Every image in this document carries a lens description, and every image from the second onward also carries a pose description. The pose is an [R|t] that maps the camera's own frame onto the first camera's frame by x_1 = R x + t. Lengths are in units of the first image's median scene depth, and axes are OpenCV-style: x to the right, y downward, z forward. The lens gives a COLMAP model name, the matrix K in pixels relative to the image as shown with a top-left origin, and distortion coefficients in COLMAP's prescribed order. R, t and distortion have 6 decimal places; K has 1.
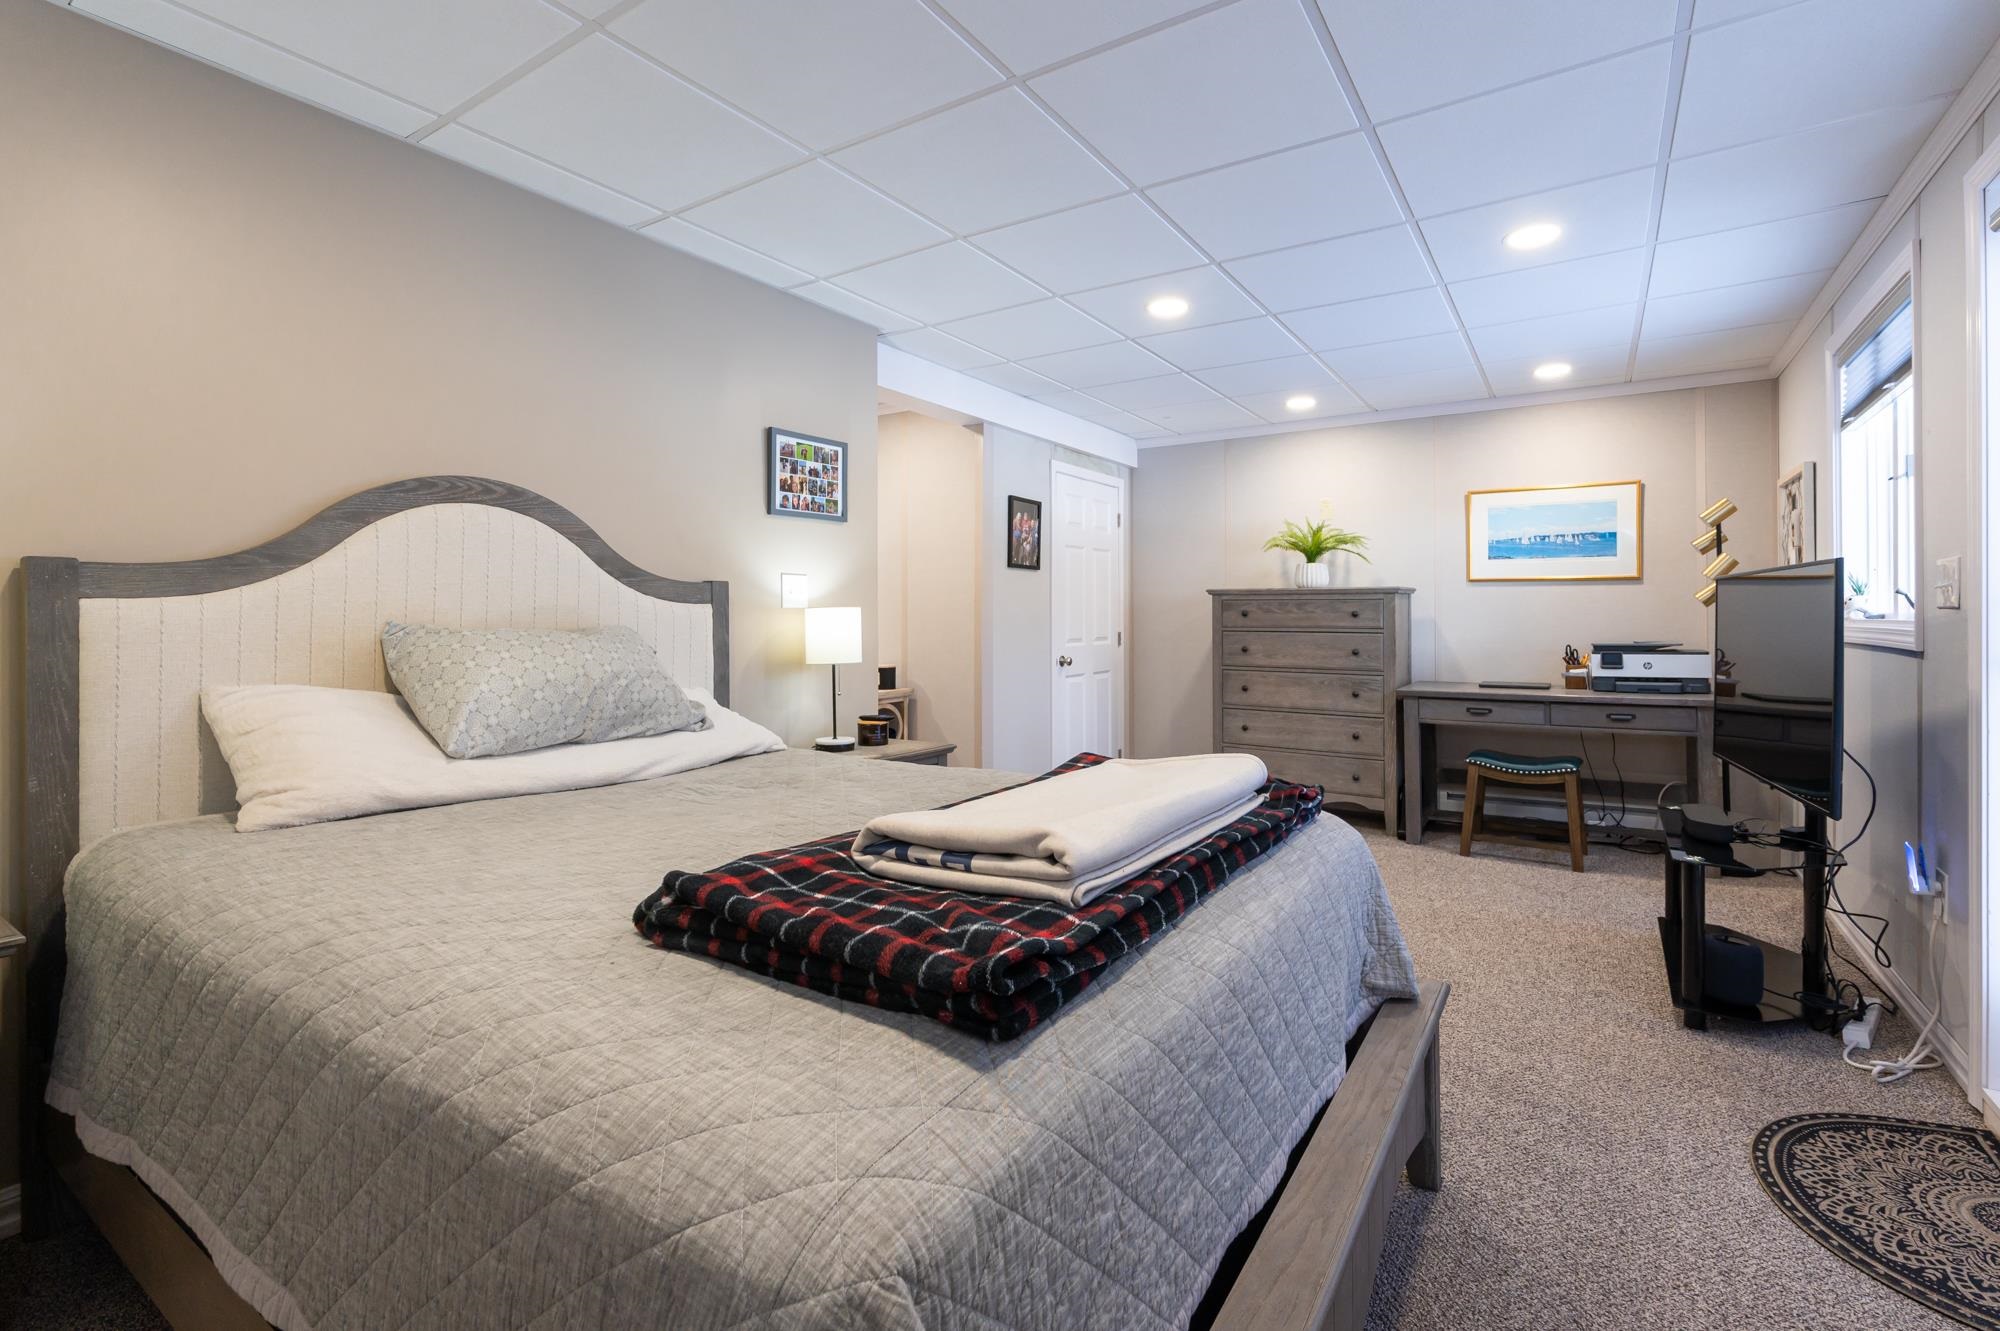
lens RADIAL K [[897.3, 0, 1005.4], [0, 897.3, 608.8], [0, 0, 1]] dist [-0.002185, -0.000214]
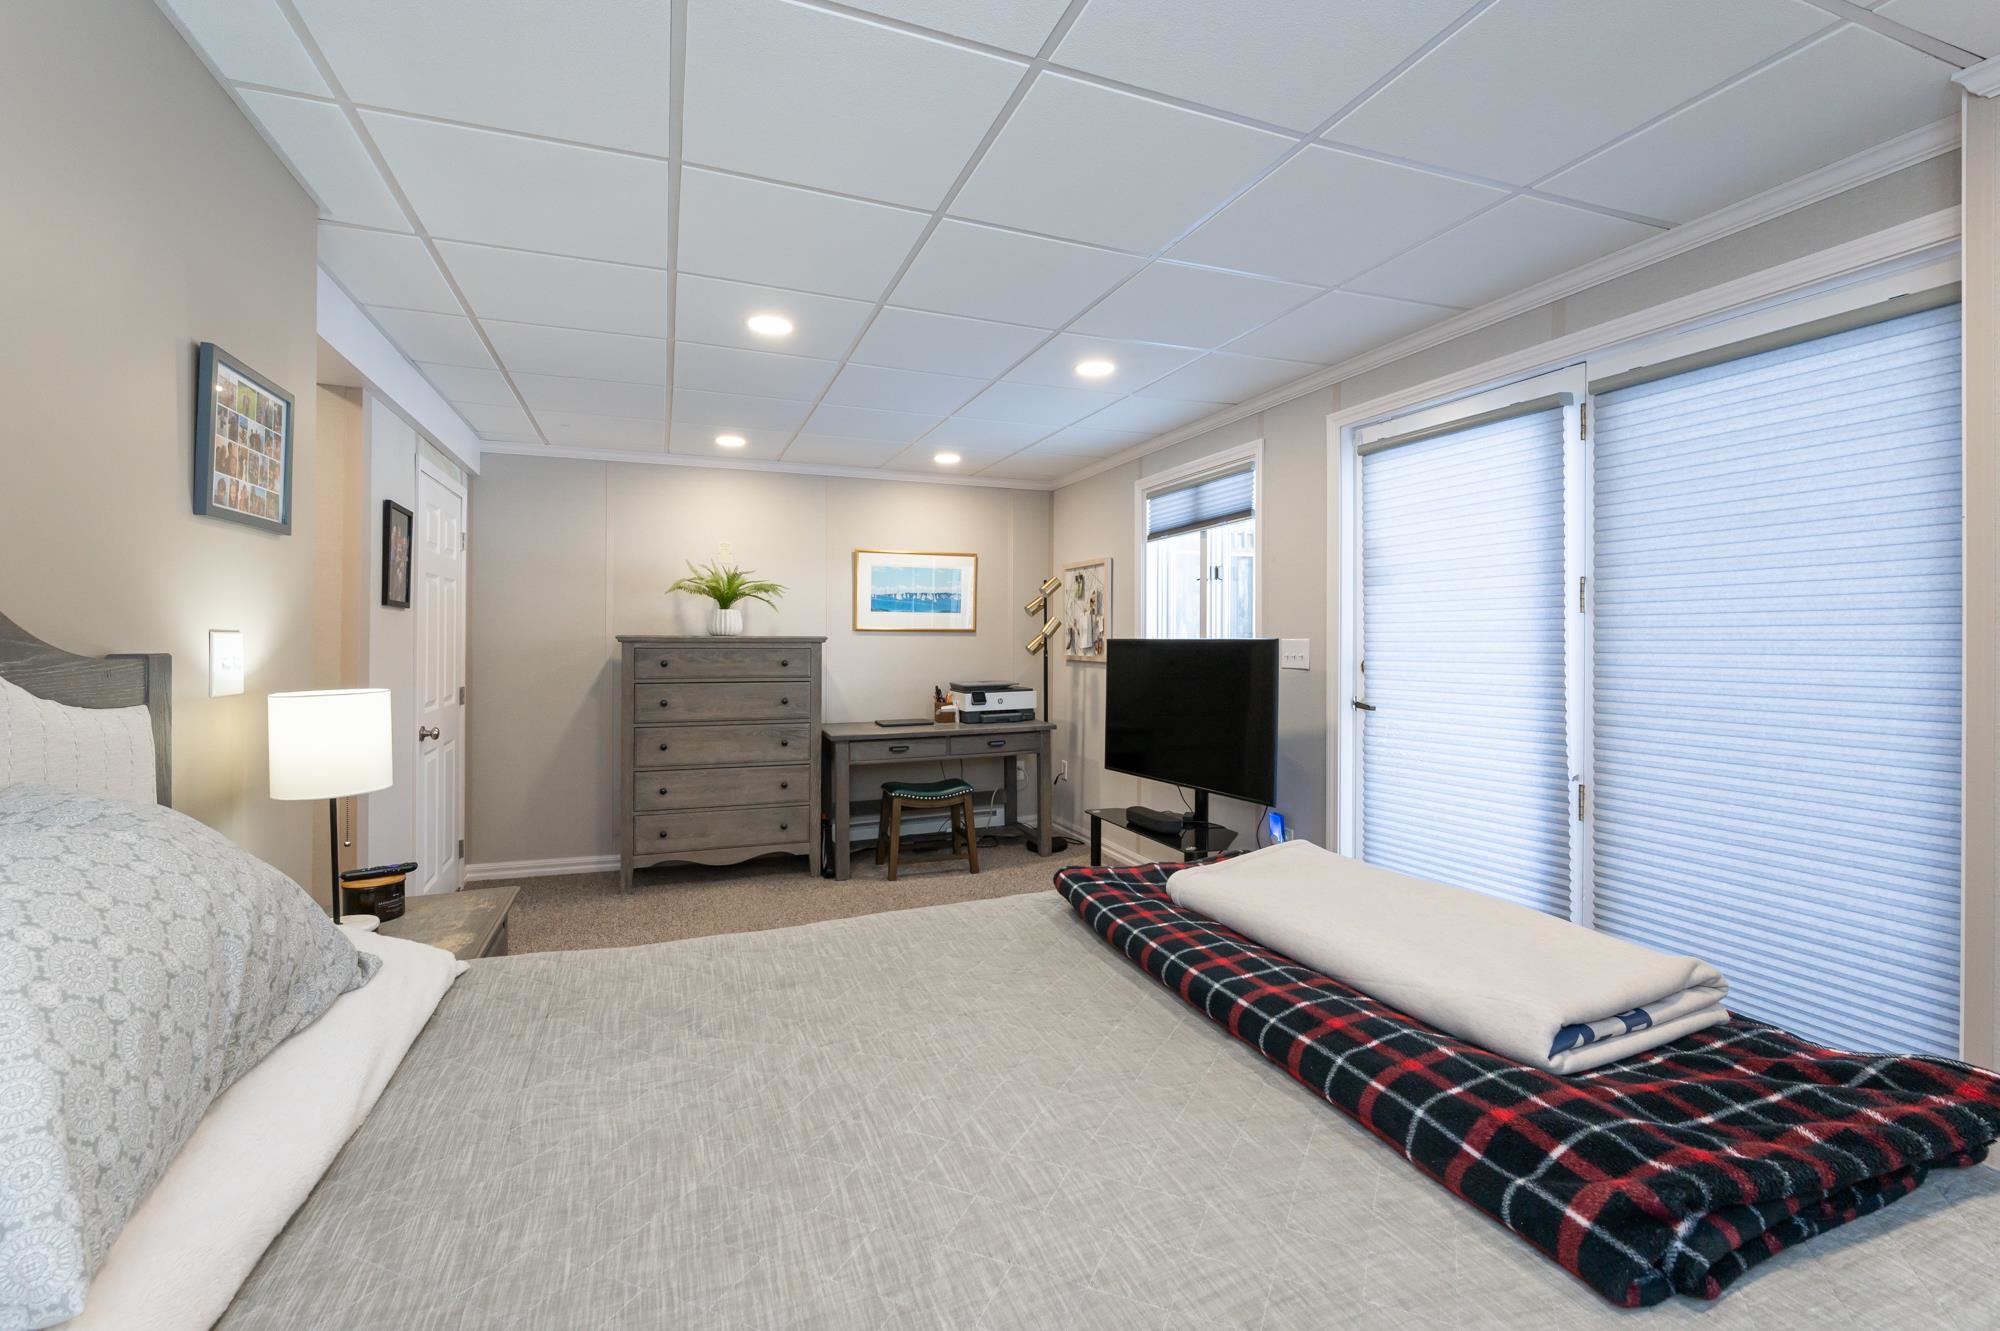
lens RADIAL K [[882.4, 0, 1003.6], [0, 882.4, 632.9], [0, 0, 1]] dist [-0.000158, 0.000064]
pose [[0.574534, 0.005968, 0.818459, -0.309935], [-0.007794, 0.999968, -0.001821, -0.031375], [-0.818444, -0.005333, 0.574562, 0.261663]]
